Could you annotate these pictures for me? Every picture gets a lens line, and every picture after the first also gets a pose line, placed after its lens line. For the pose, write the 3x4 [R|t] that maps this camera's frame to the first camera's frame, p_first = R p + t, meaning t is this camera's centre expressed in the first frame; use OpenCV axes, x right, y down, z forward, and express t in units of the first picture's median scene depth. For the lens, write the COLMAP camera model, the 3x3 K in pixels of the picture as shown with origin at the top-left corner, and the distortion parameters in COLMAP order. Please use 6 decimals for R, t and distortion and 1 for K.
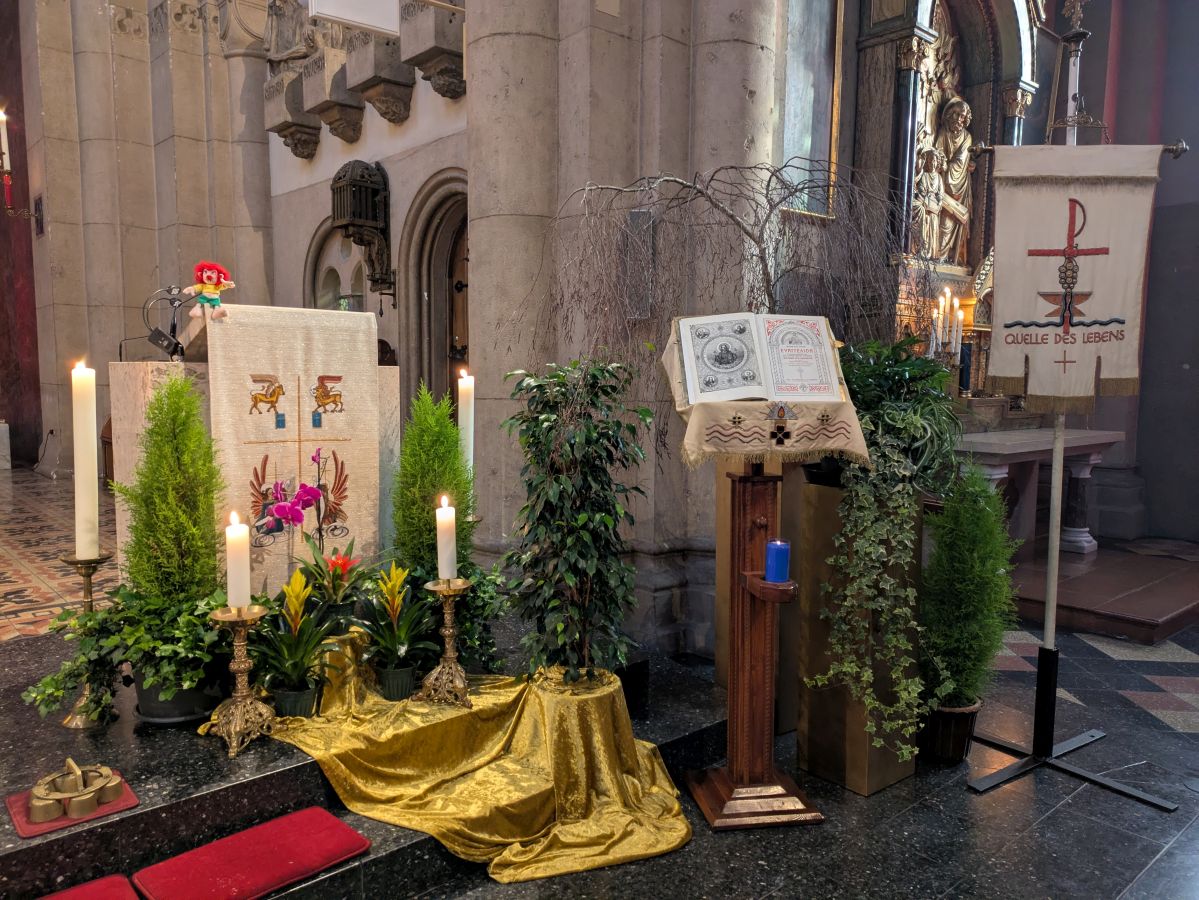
lens RADIAL K [[874.5, 0, 596.0], [0, 874.5, 452.9], [0, 0, 1]] dist [0.020702, -0.007041]
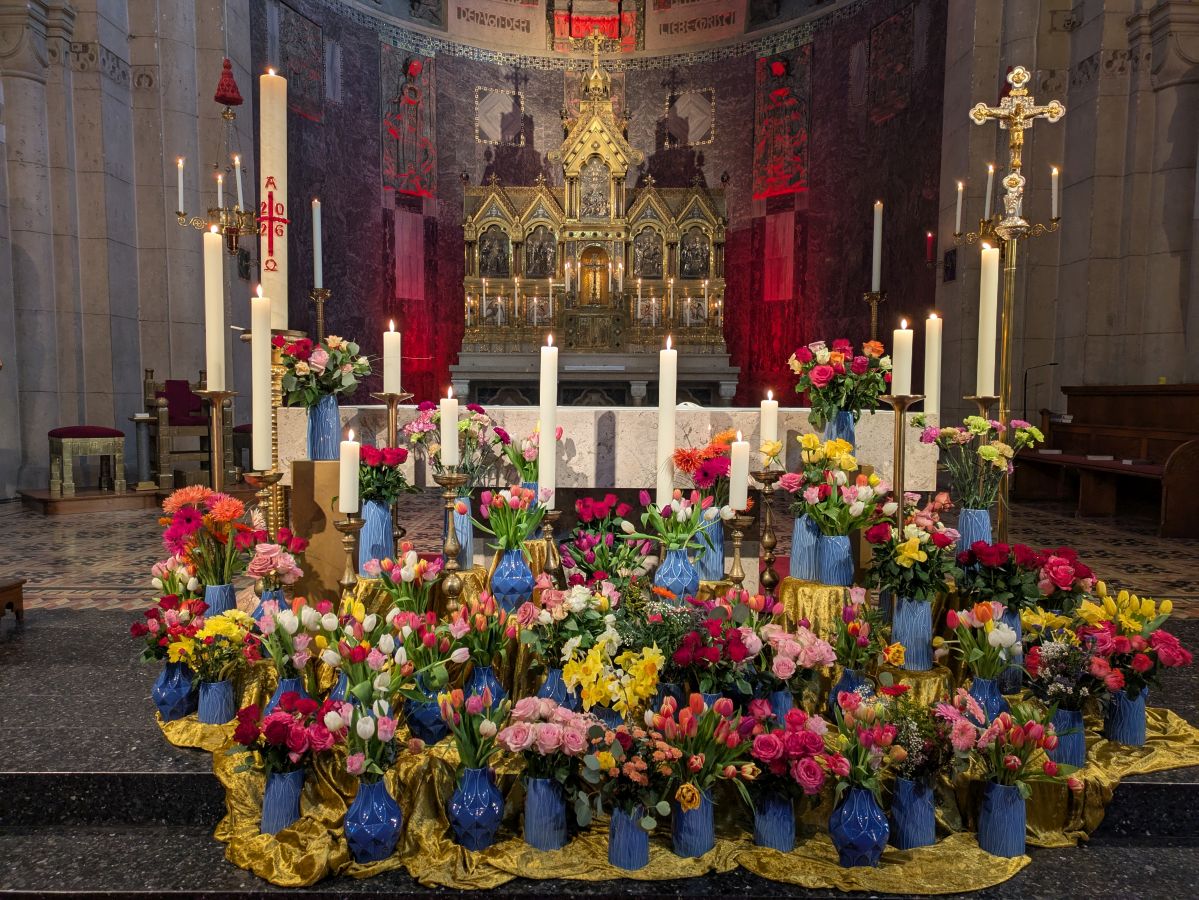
lens RADIAL K [[872.5, 0, 586.3], [0, 872.5, 452.0], [0, 0, 1]] dist [0.051462, -0.027734]
pose [[0.741495, 0.039488, -0.669796, -0.201036], [-0.058718, 0.998256, -0.006150, 0.016226], [0.668384, 0.043890, 0.742520, -0.195316]]
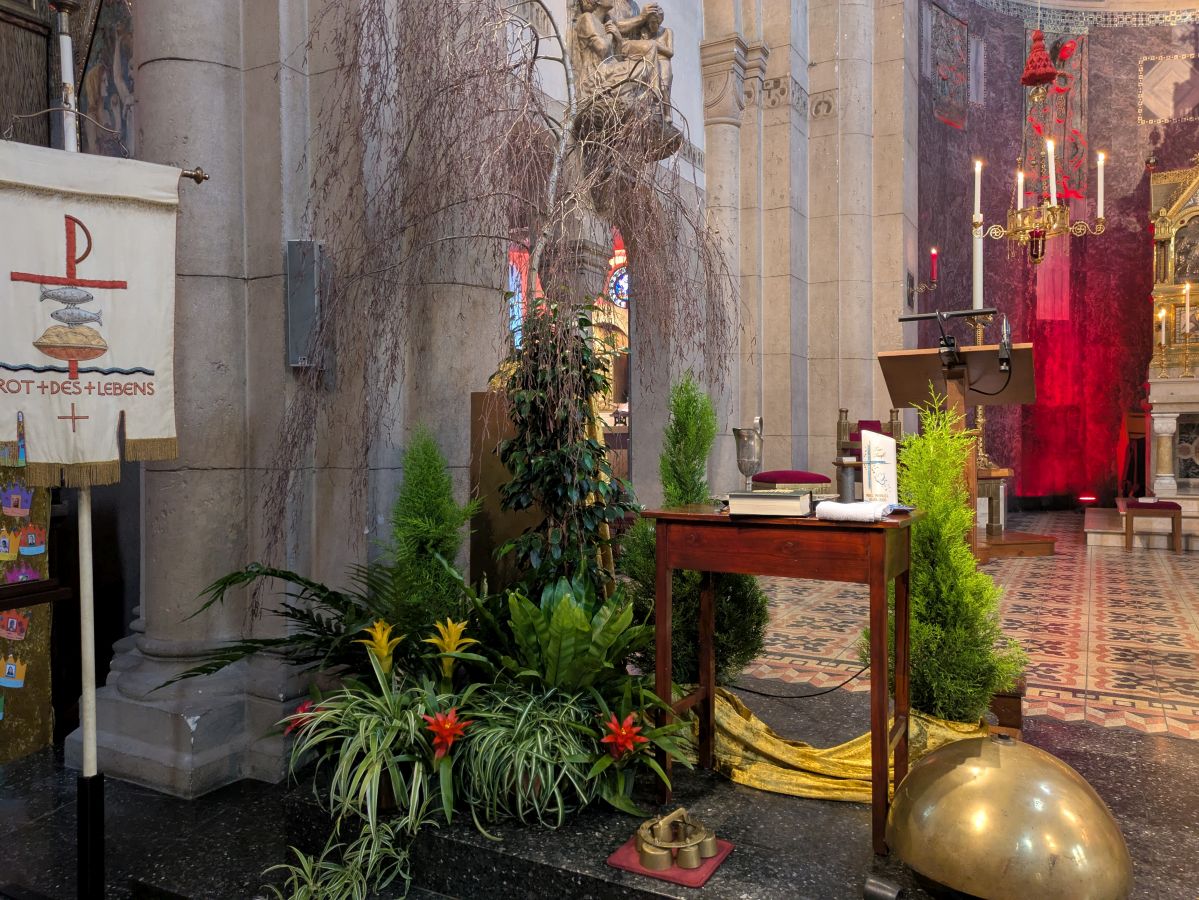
lens RADIAL K [[874.5, 0, 596.0], [0, 874.5, 452.9], [0, 0, 1]] dist [0.020702, -0.007041]
pose [[0.315509, 0.012556, -0.948839, -0.464822], [-0.076704, 0.996978, -0.012313, 0.021372], [0.945817, 0.076665, 0.315519, -0.316925]]
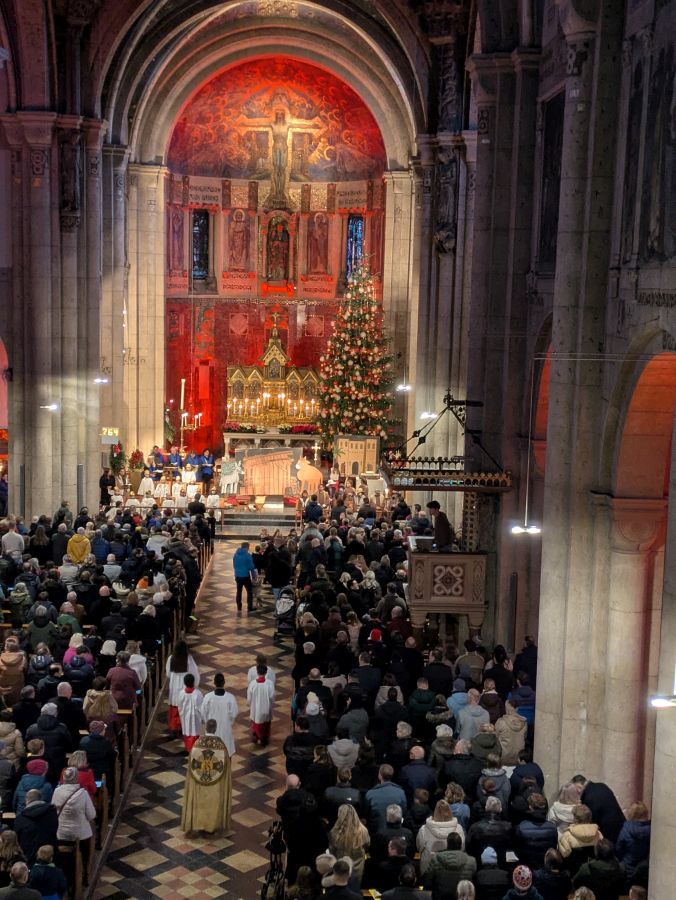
lens RADIAL K [[1075.1, 0, 338.0], [0, 1075.1, 450.0], [0, 0, 1]] dist [0.015868, 0.016989]
pose [[0.765003, 0.103471, -0.635660, 2.333414], [-0.077097, 0.994625, 0.069117, -0.430684], [0.639395, -0.003867, 0.768869, -2.858047]]
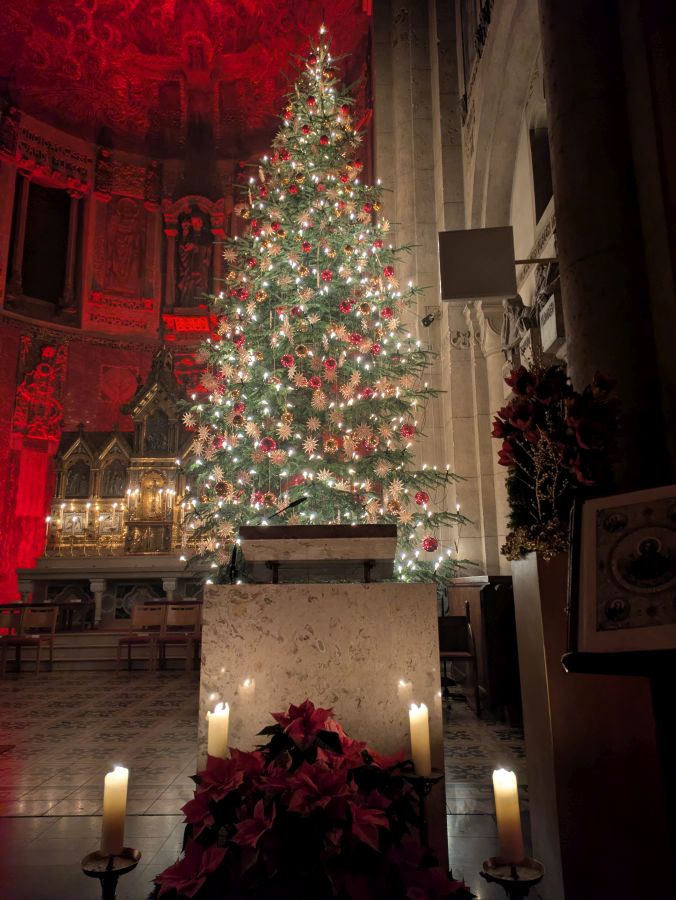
lens RADIAL K [[656.4, 0, 338.0], [0, 656.4, 450.0], [0, 0, 1]] dist [0.020702, -0.007041]
pose [[0.733210, -0.152050, -0.662785, 0.075695], [-0.047281, 0.960922, -0.272752, -0.015134], [0.678357, 0.231321, 0.697369, 0.151347]]
